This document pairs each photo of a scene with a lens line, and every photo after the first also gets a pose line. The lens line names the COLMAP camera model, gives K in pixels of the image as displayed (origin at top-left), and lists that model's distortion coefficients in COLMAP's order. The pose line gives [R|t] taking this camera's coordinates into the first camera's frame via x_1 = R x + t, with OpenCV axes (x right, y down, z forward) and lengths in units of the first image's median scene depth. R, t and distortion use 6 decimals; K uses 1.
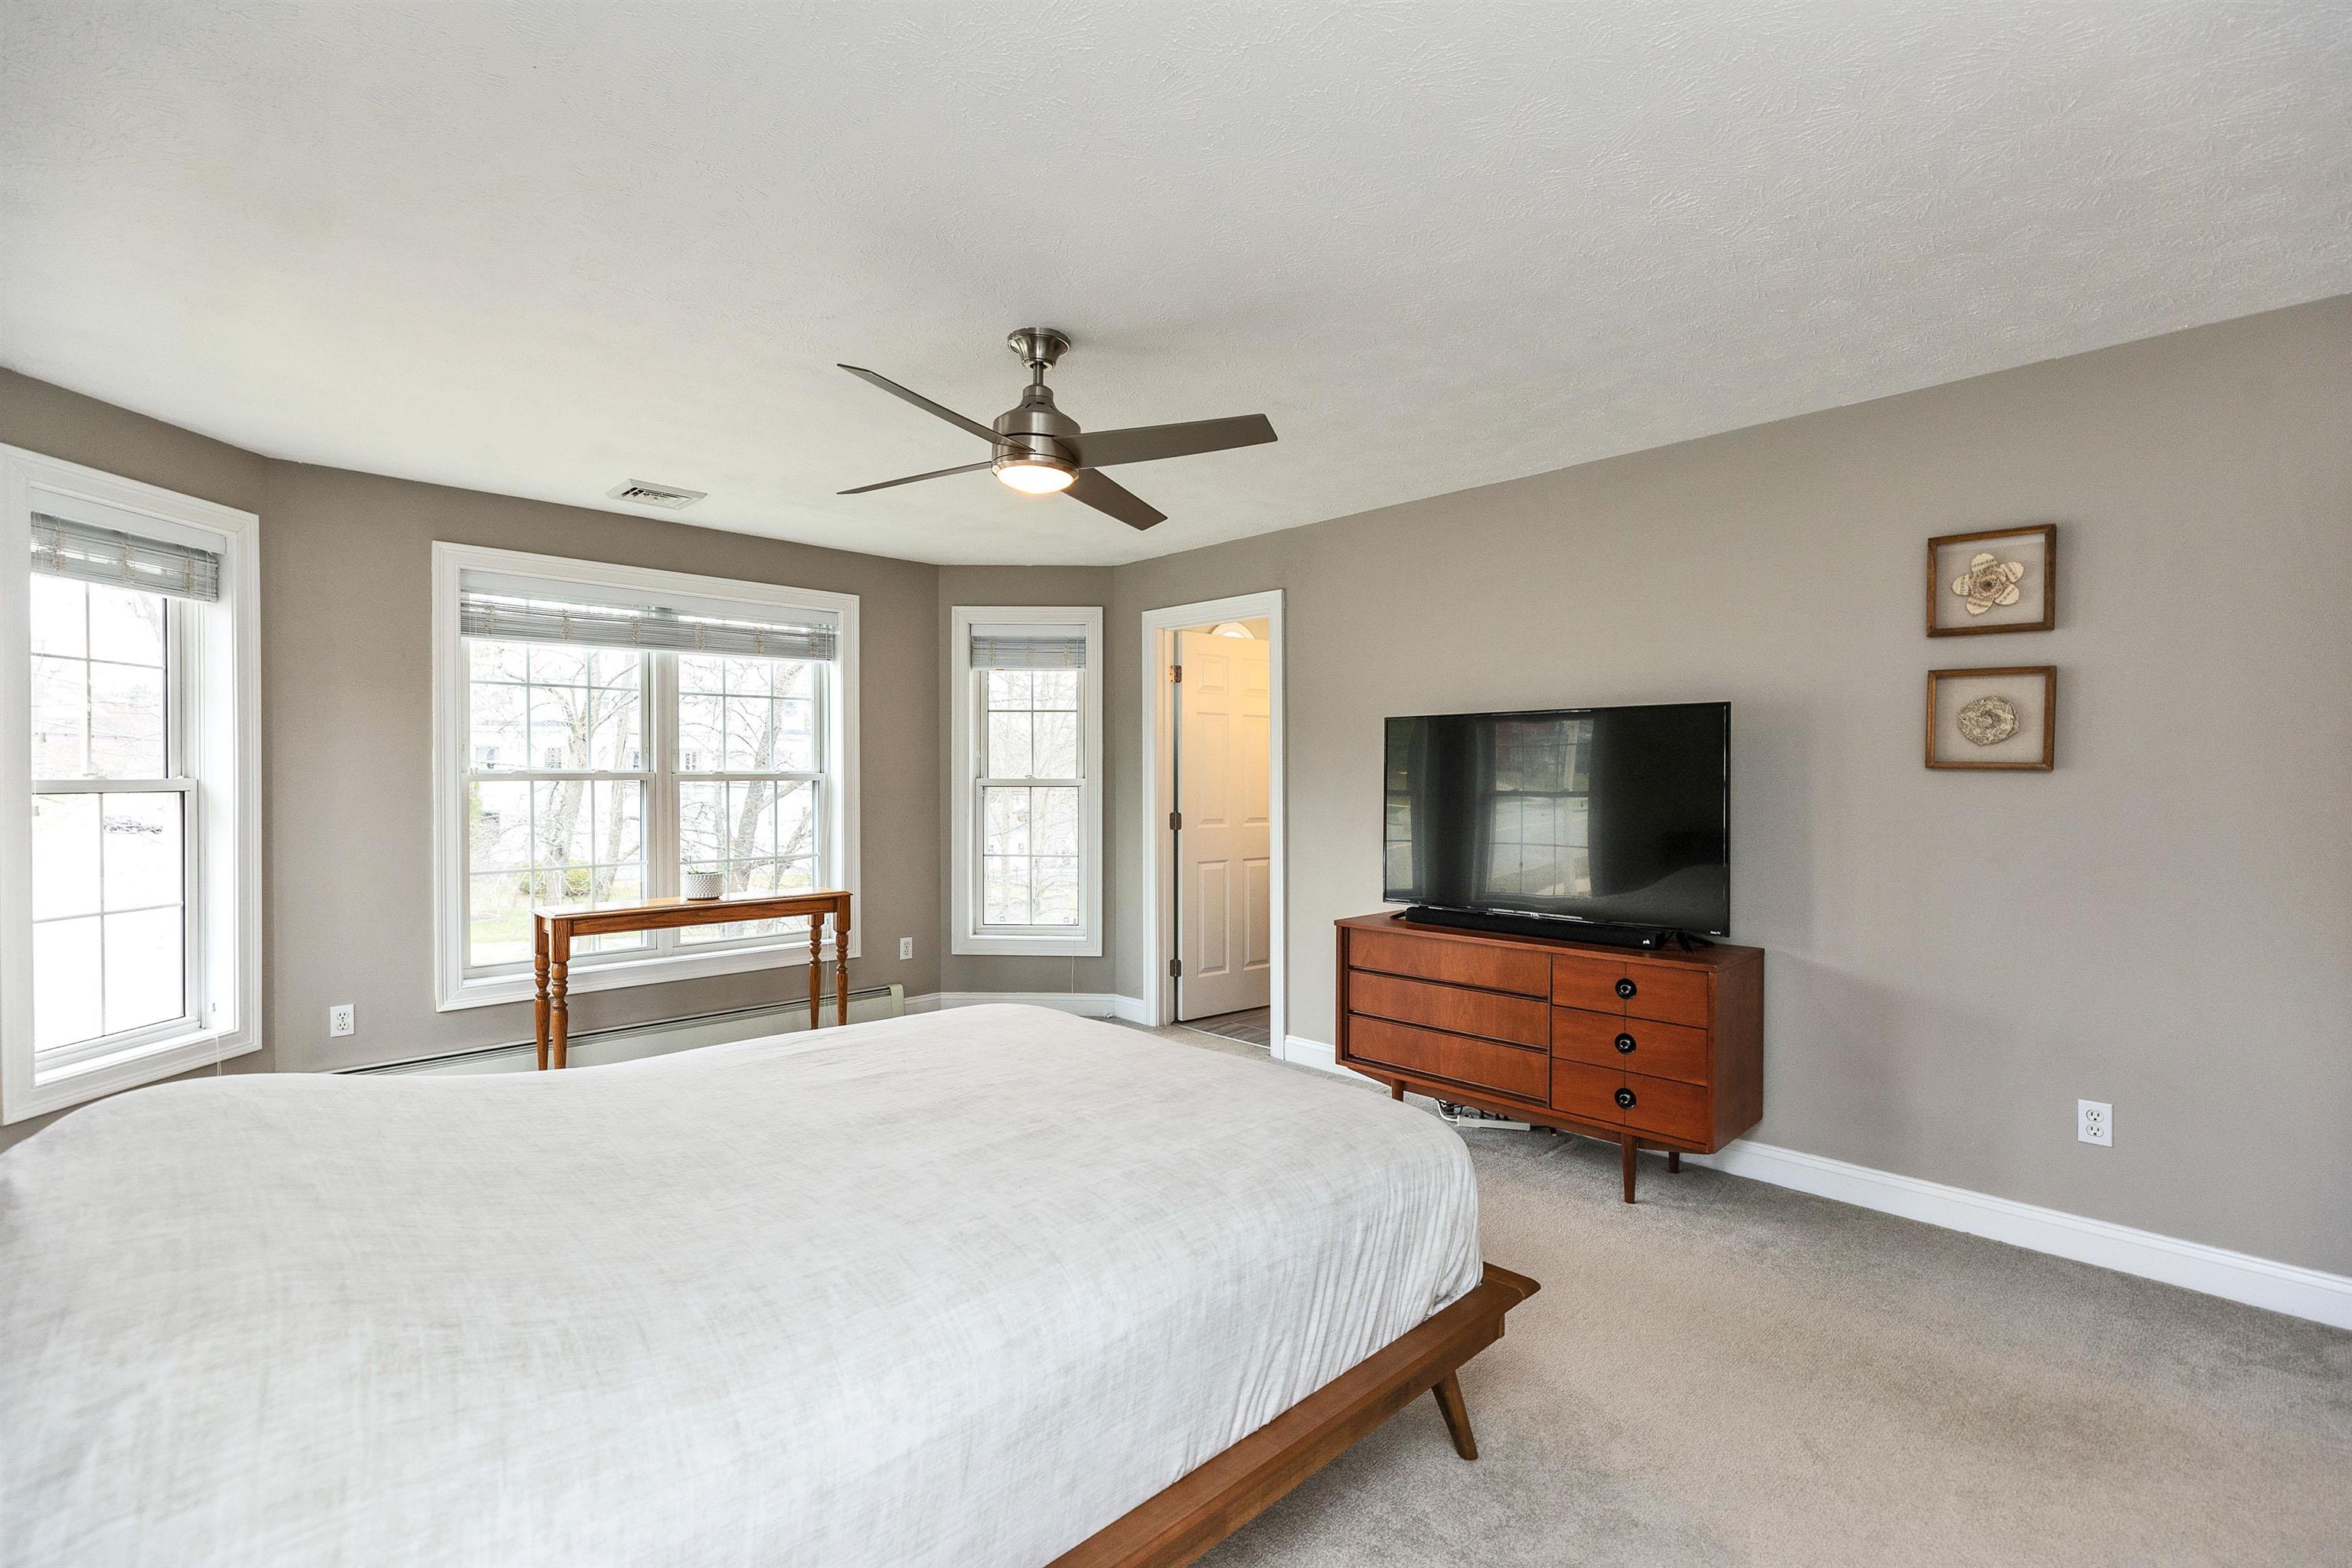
lens RADIAL K [[1061.2, 0, 1169.2], [0, 1061.2, 789.1], [0, 0, 1]] dist [0.002582, -0.000184]
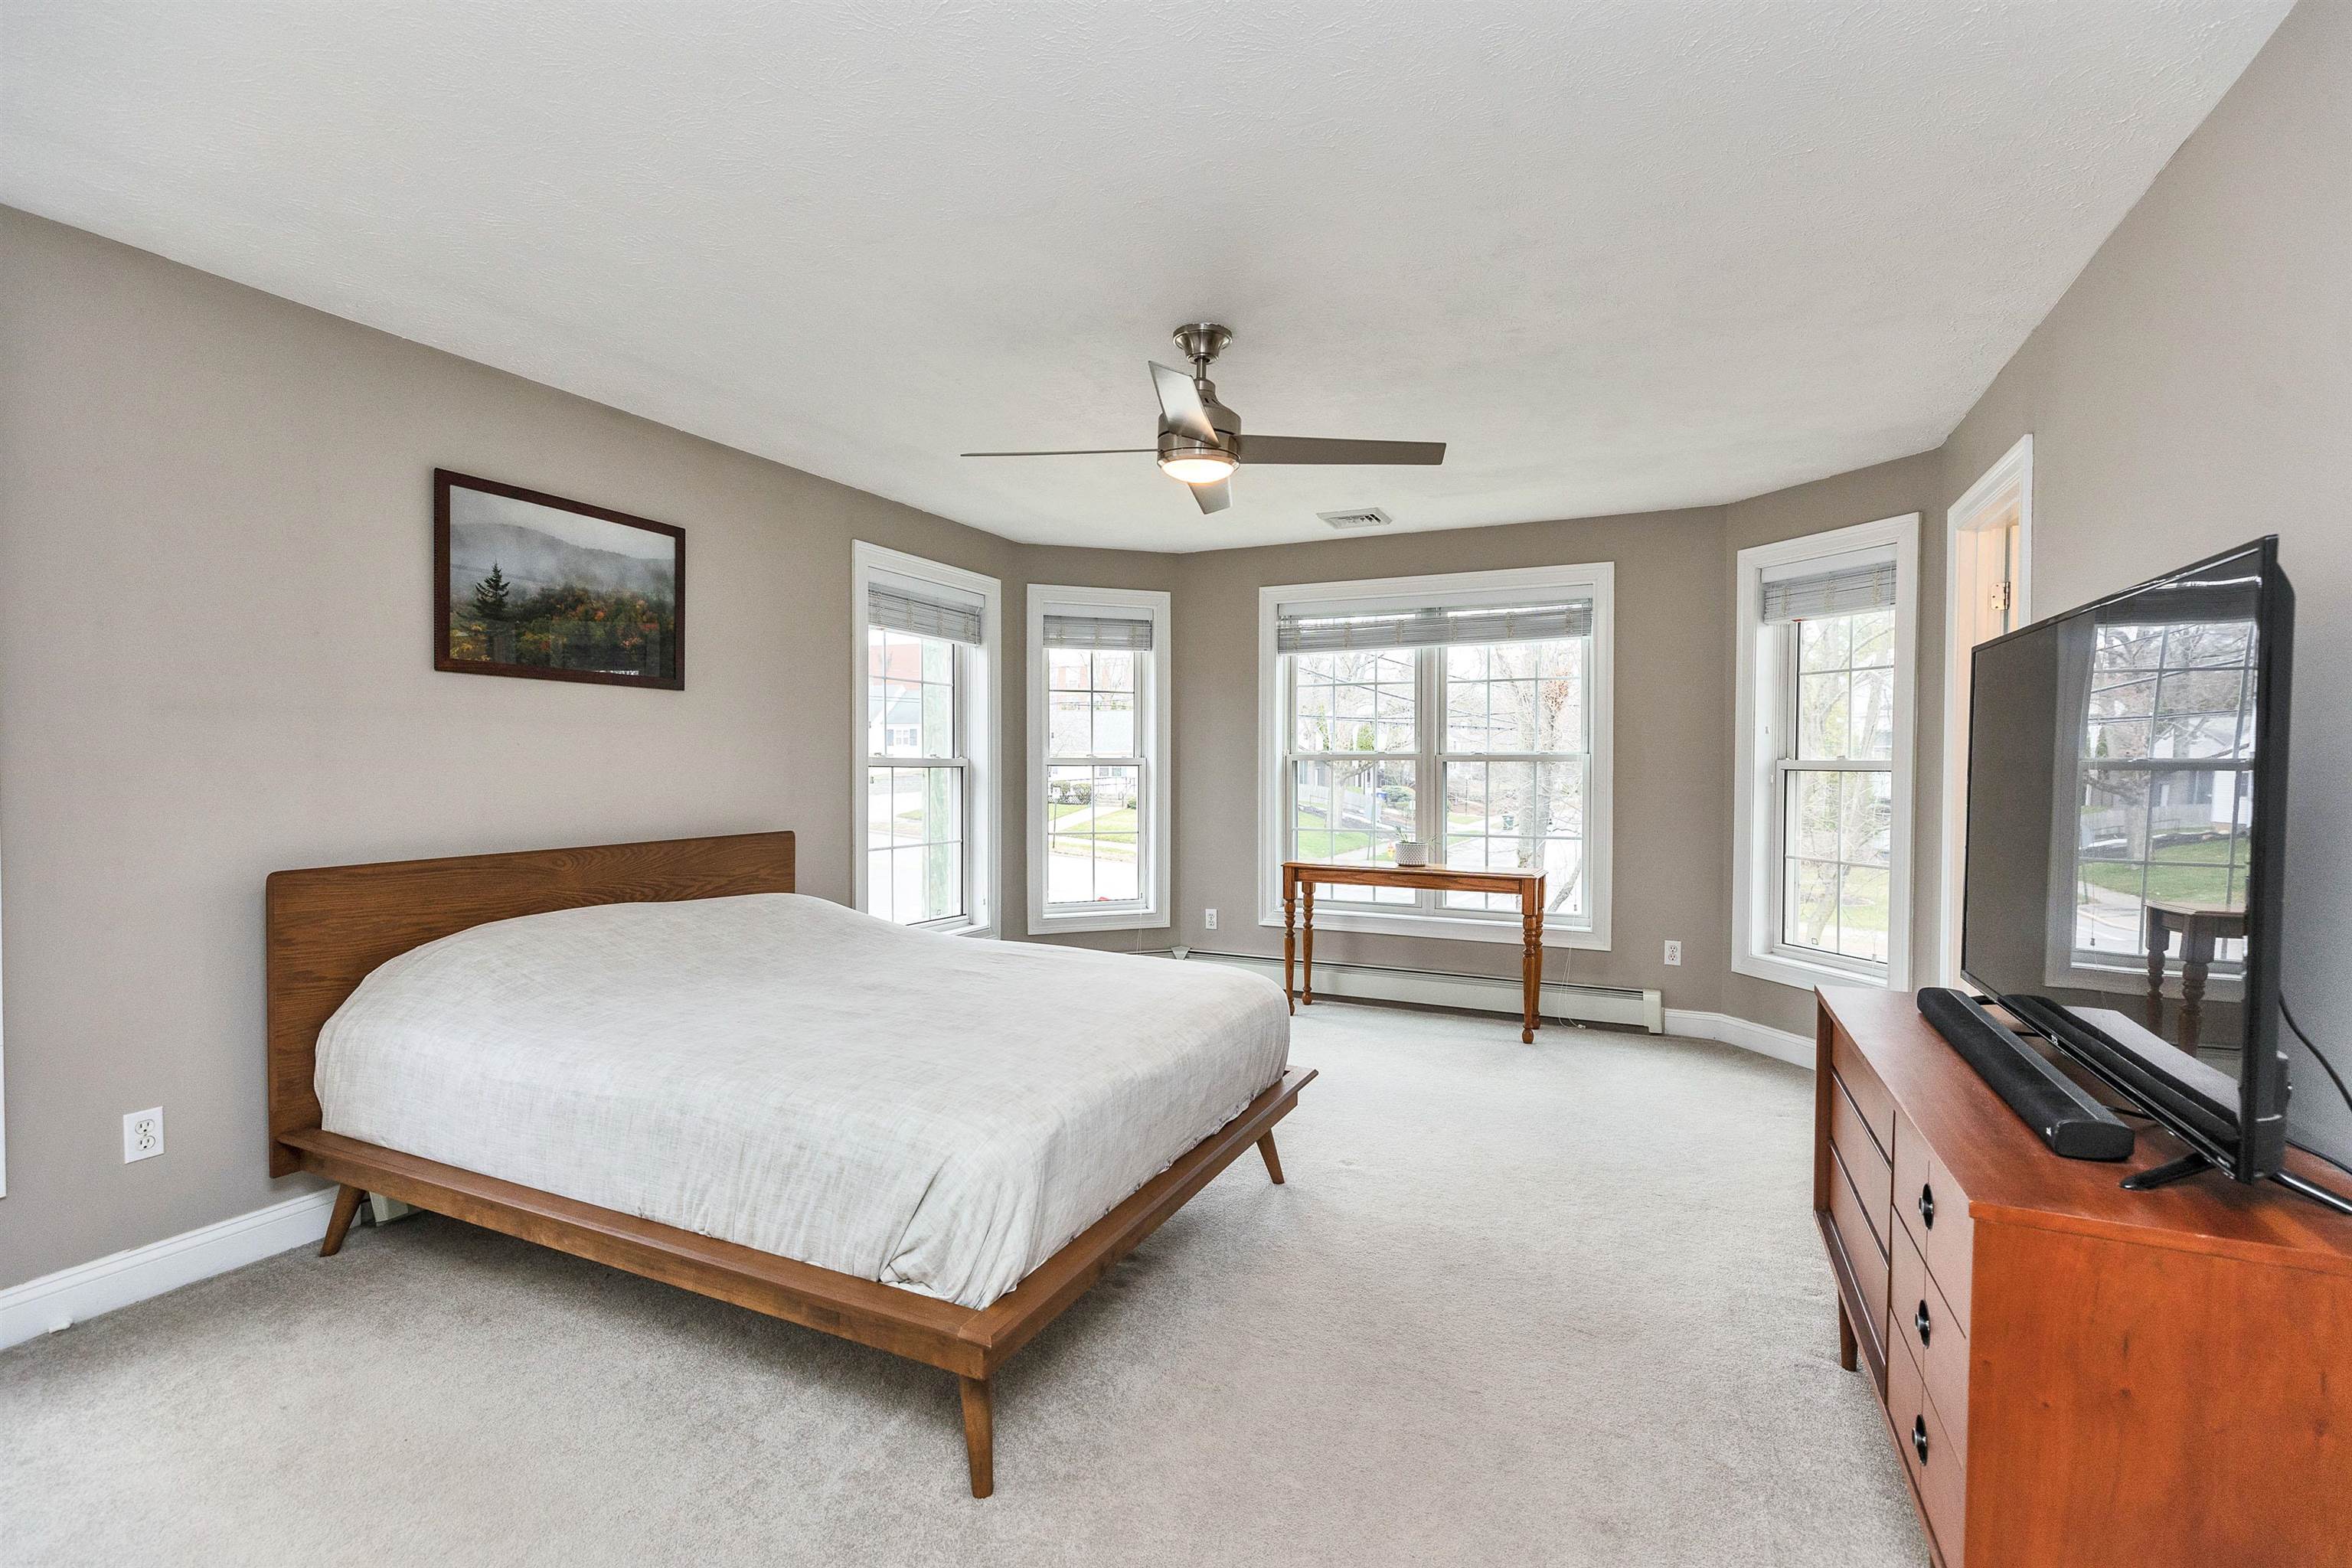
lens RADIAL K [[1061.2, 0, 1169.2], [0, 1061.2, 789.1], [0, 0, 1]] dist [0.002582, -0.000184]
pose [[0.347774, 0.026605, -0.937201, 0.594788], [-0.014628, 0.999630, 0.022949, 0.000618], [0.937464, 0.005728, 0.348034, 0.421710]]
